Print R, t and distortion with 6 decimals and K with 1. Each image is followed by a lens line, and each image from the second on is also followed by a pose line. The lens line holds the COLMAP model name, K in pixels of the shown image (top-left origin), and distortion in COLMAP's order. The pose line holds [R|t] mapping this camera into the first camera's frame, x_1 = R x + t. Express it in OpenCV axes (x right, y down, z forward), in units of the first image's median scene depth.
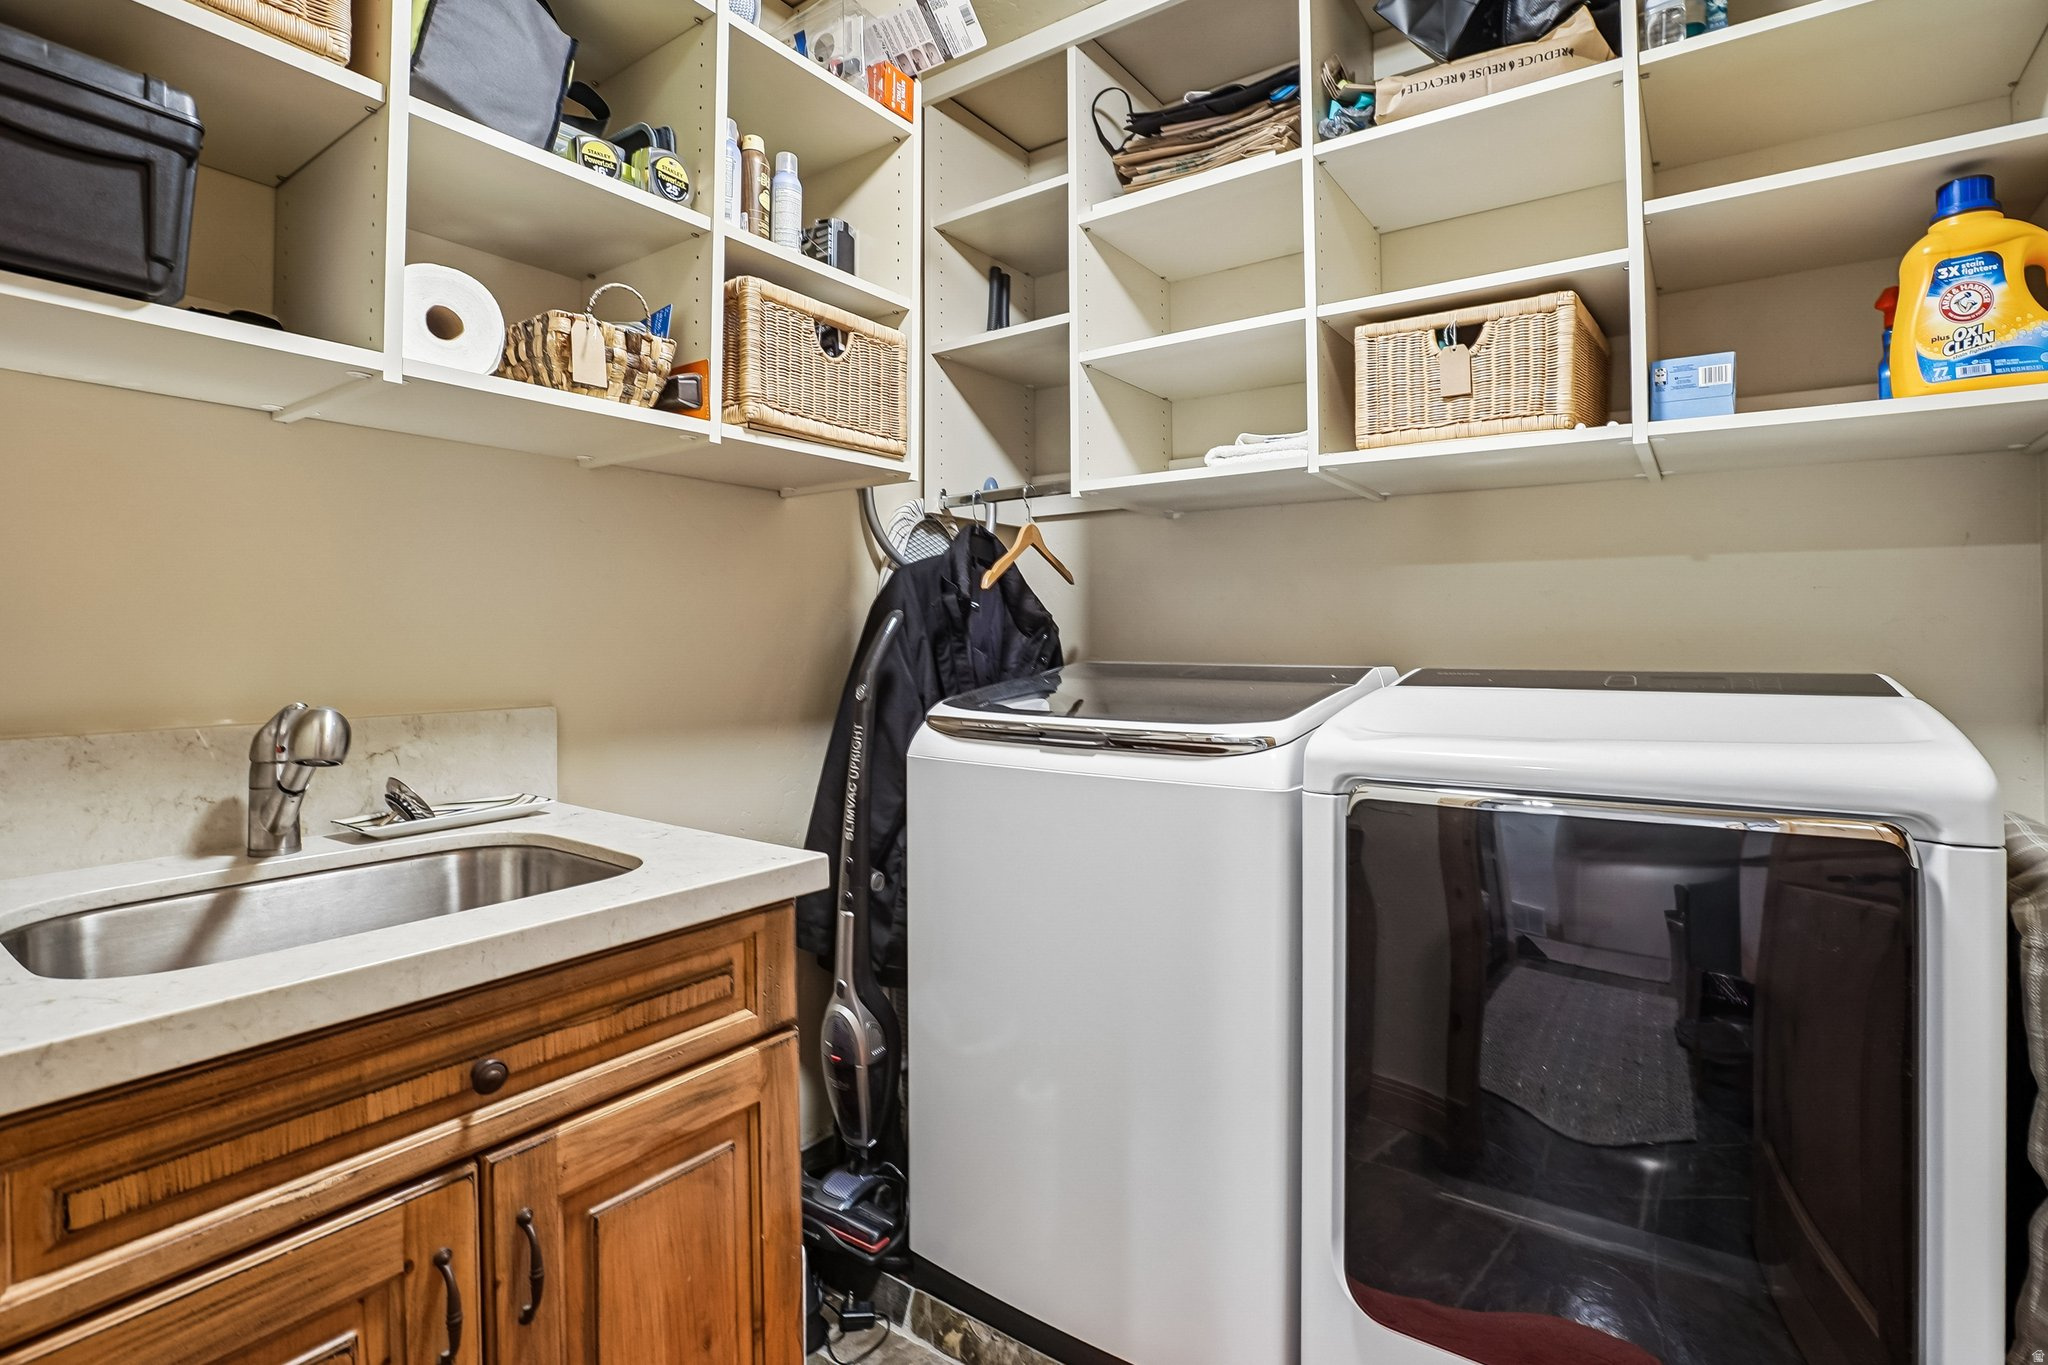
lens RADIAL K [[950.0, 0, 1063.4], [0, 950.0, 624.1], [0, 0, 1]] dist [-0.016158, 0.001180]
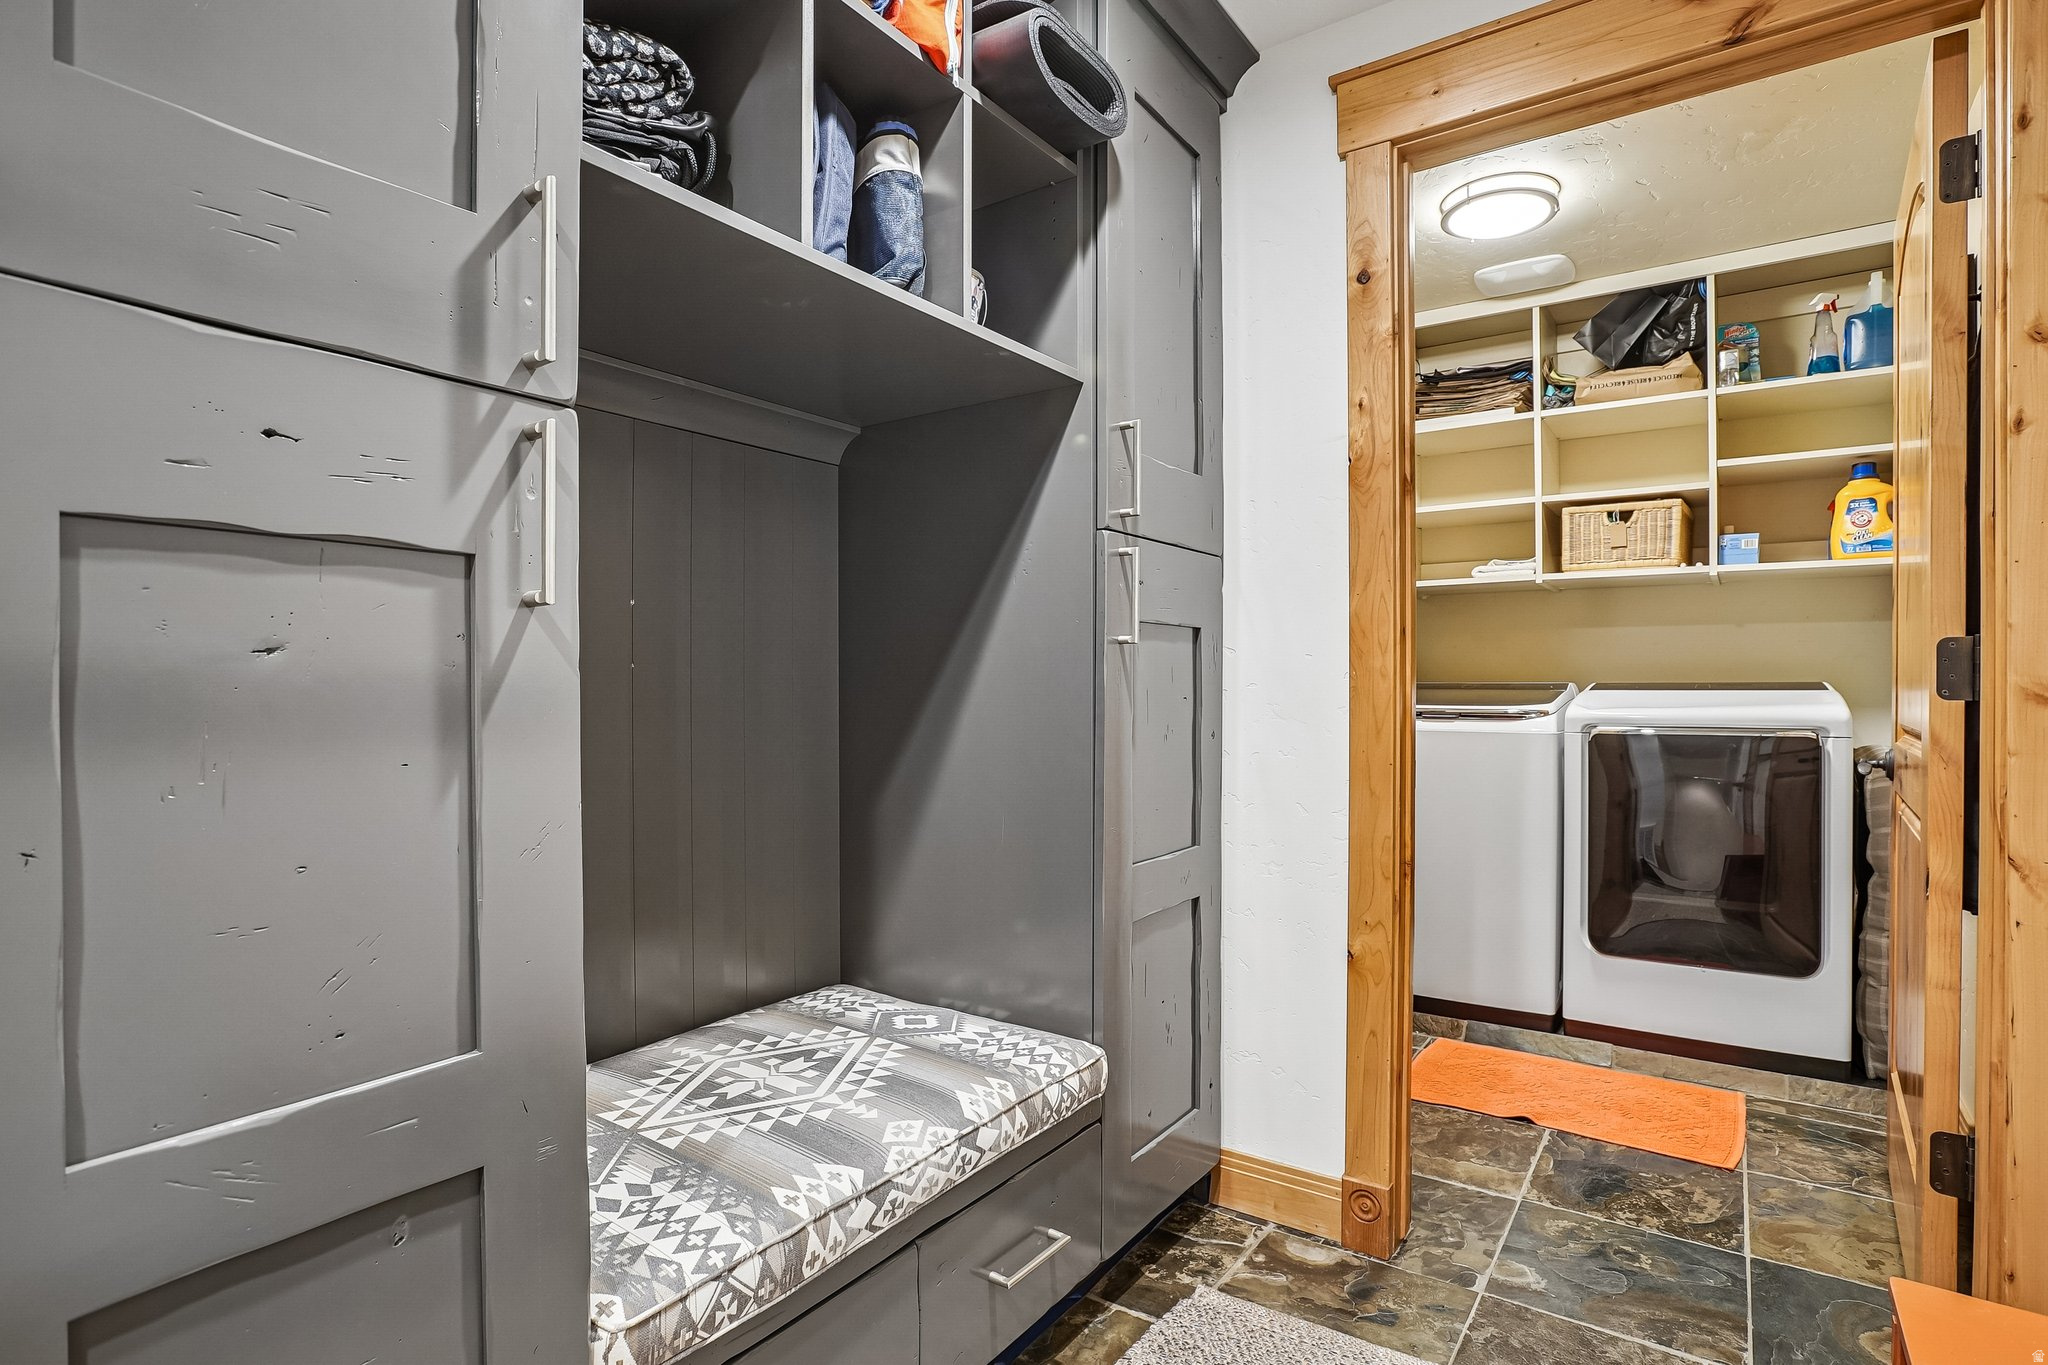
lens RADIAL K [[1048.0, 0, 1022.8], [0, 1048.0, 687.4], [0, 0, 1]] dist [0.004260, 0.000052]
pose [[0.999997, -0.001812, 0.001682, -0.901777], [0.001783, 0.999844, 0.017558, 0.017083], [-0.001714, -0.017555, 0.999844, -1.298893]]
